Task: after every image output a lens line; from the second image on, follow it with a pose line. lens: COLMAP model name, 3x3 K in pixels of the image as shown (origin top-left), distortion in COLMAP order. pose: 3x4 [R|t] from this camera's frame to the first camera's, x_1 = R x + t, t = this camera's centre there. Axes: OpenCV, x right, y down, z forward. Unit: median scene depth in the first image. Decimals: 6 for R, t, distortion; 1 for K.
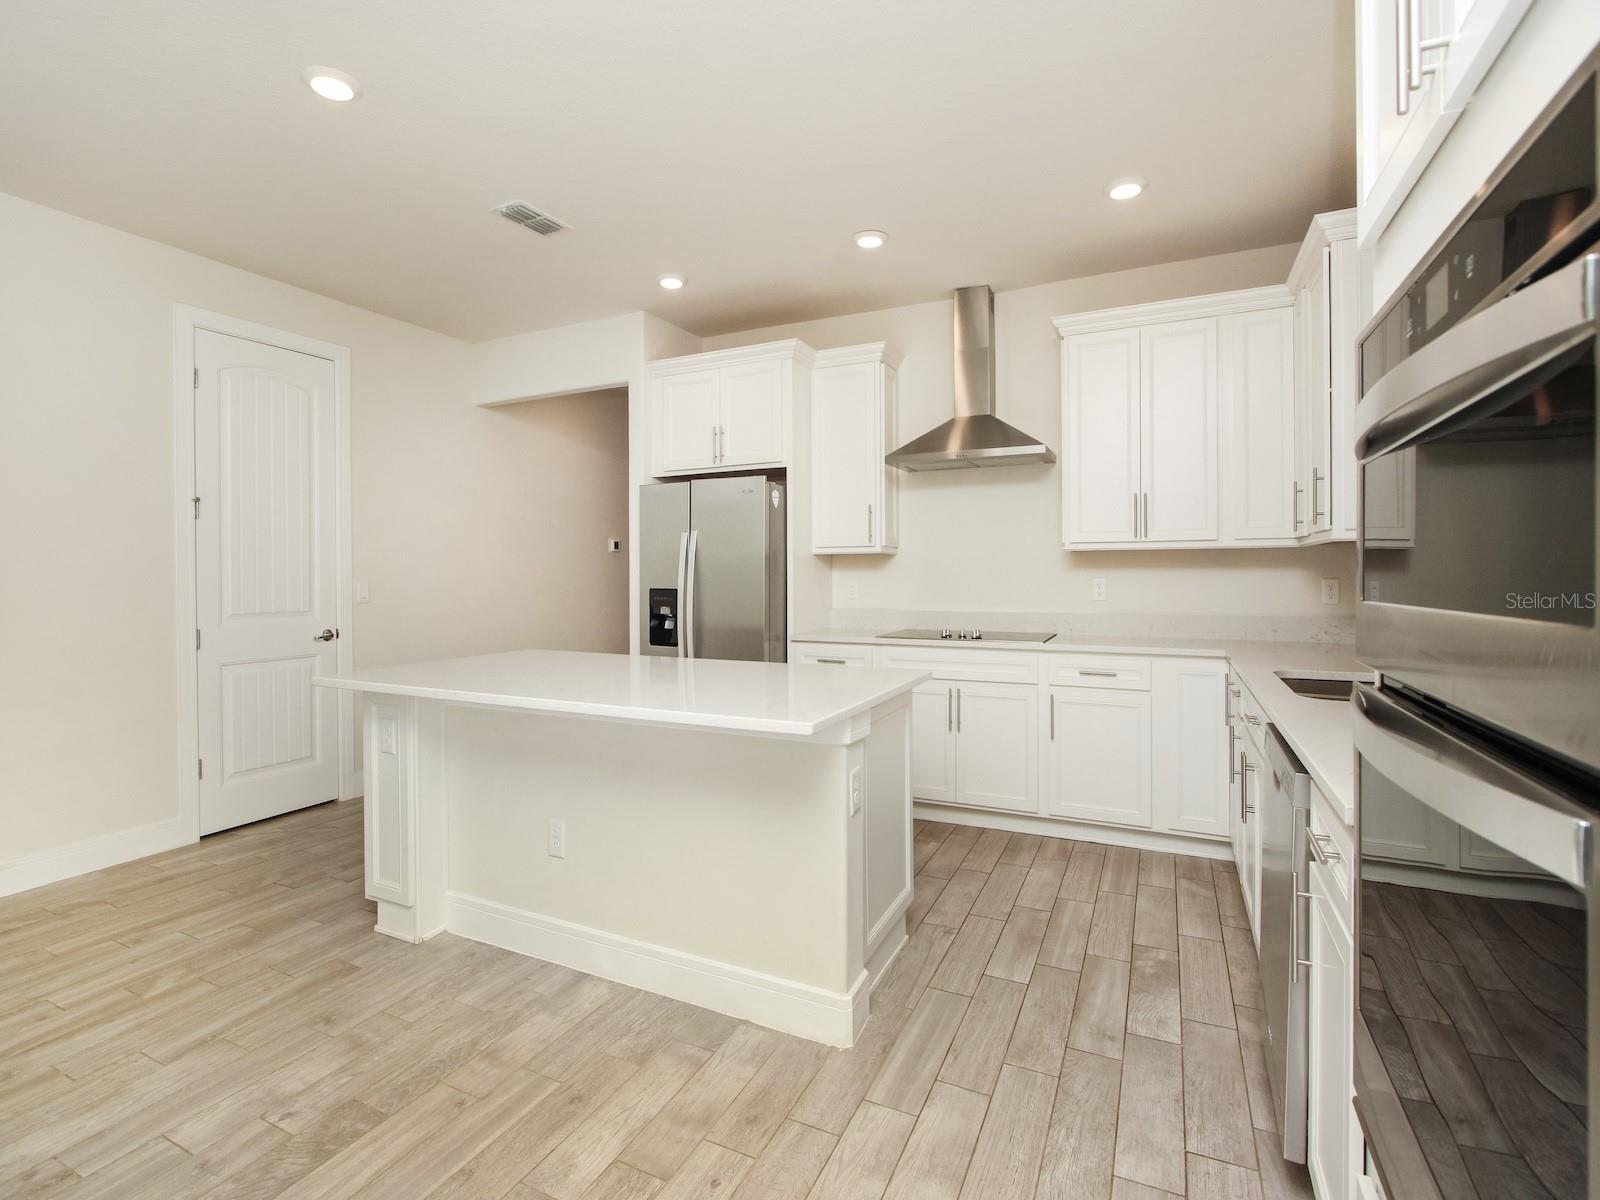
lens RADIAL K [[751.3, 0, 794.5], [0, 751.3, 586.0], [0, 0, 1]] dist [-0.012367, 0.001548]
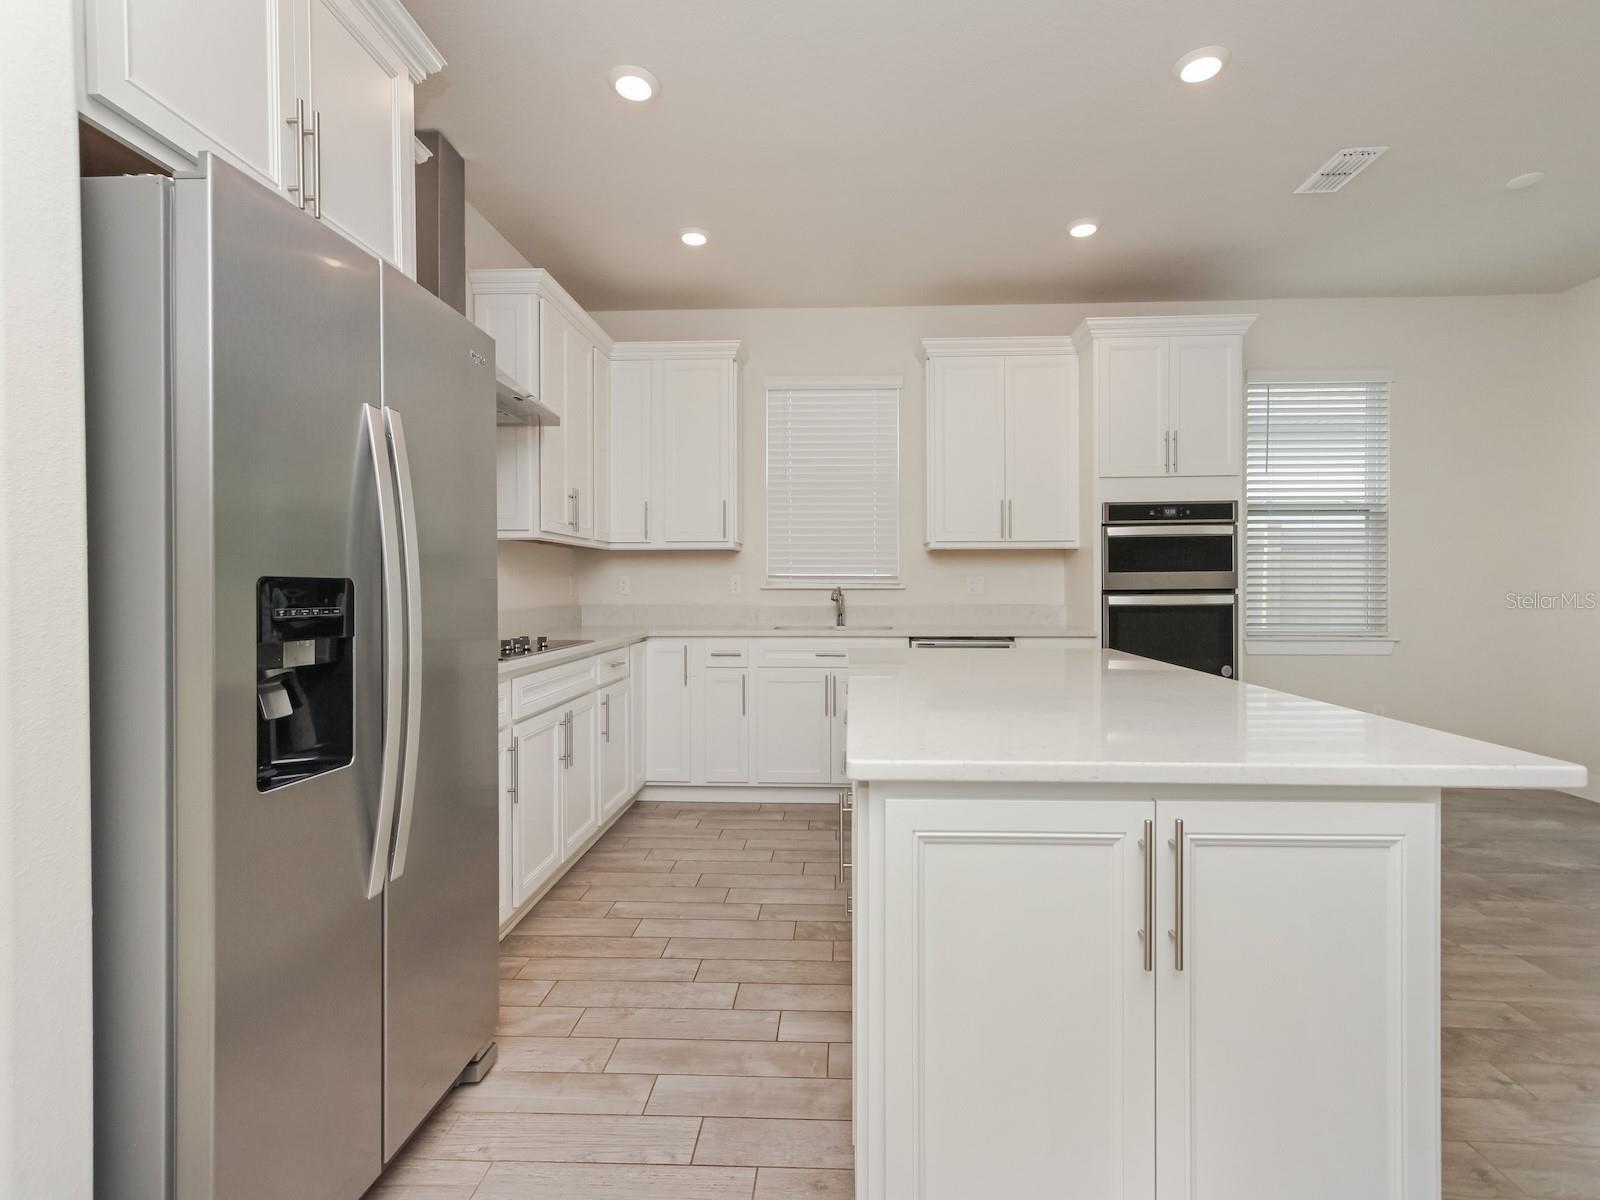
lens RADIAL K [[751.3, 0, 812.3], [0, 751.3, 579.9], [0, 0, 1]] dist [-0.012367, 0.001548]
pose [[-0.407856, 0.011950, 0.912968, -0.815967], [0.017678, 0.999830, -0.005190, 0.015358], [-0.912875, 0.014023, -0.407998, 1.503180]]
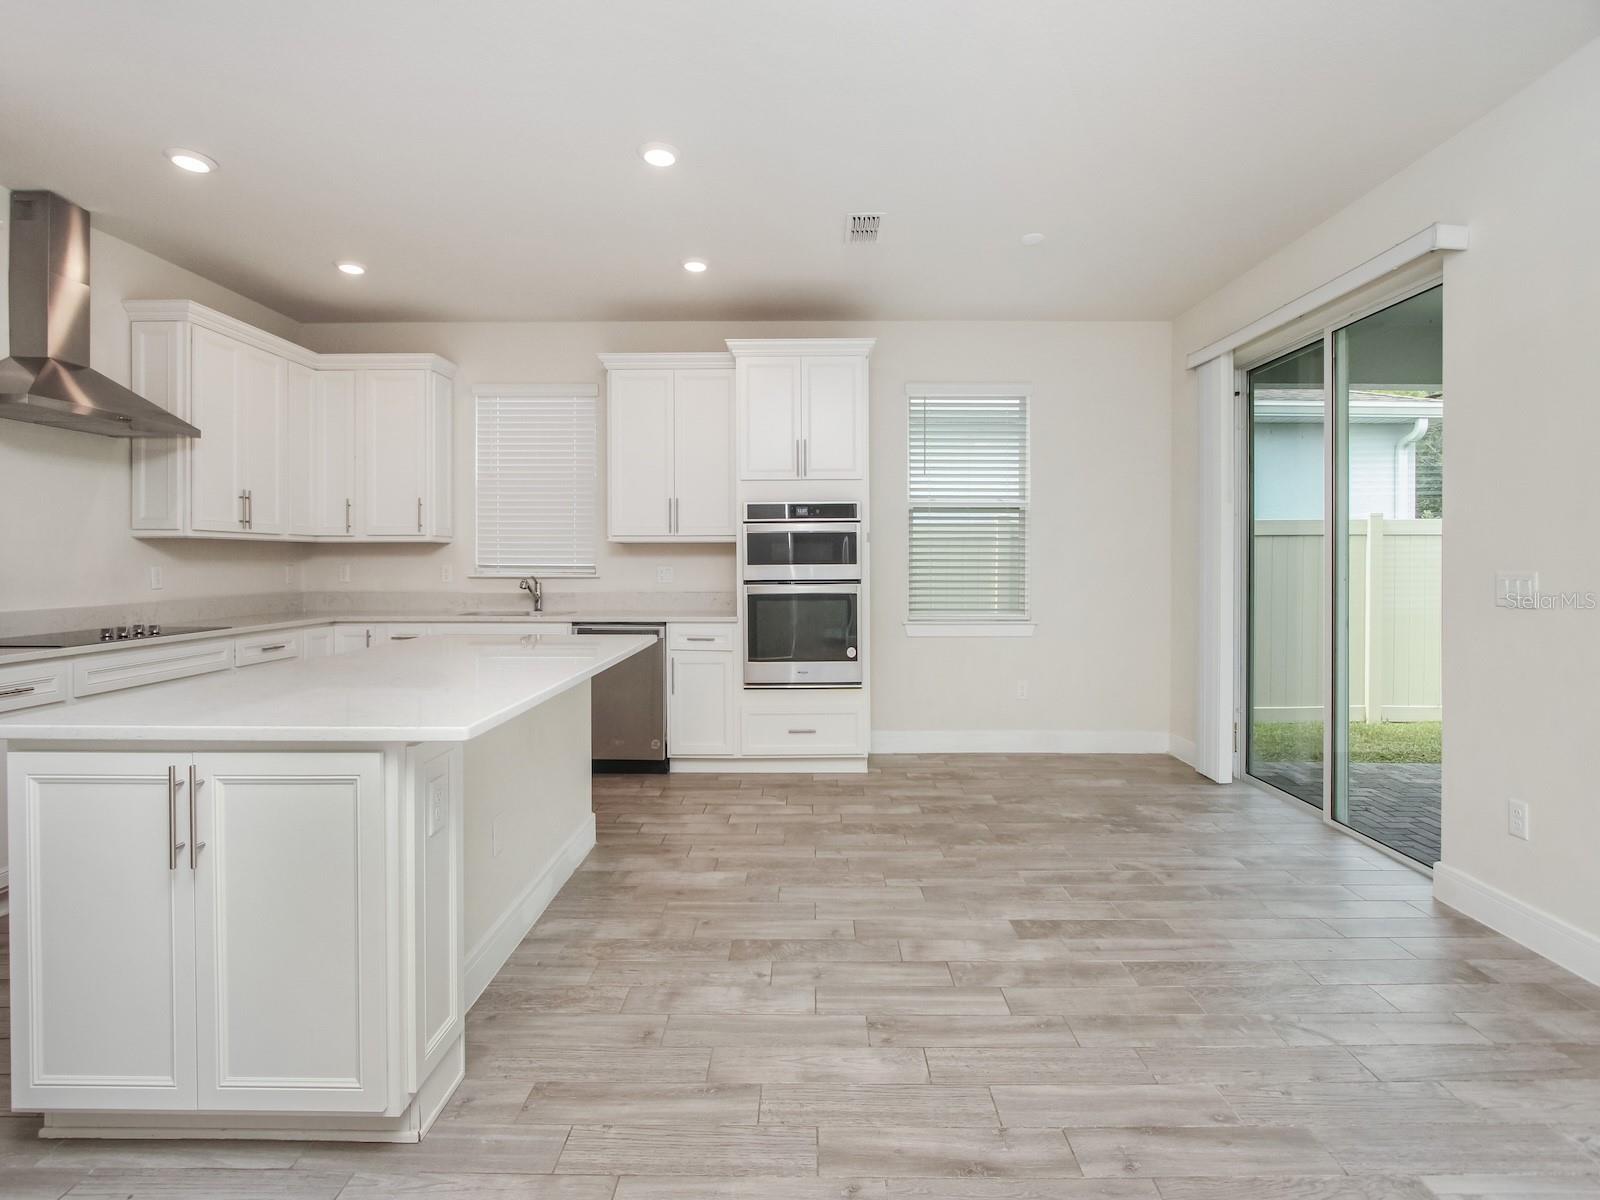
lens RADIAL K [[751.3, 0, 805.3], [0, 751.3, 566.1], [0, 0, 1]] dist [-0.012367, 0.001548]
pose [[-0.445373, -0.000902, 0.895345, -1.253833], [0.015868, 0.999834, 0.008901, -0.007040], [-0.895205, 0.018171, -0.445285, 0.996789]]
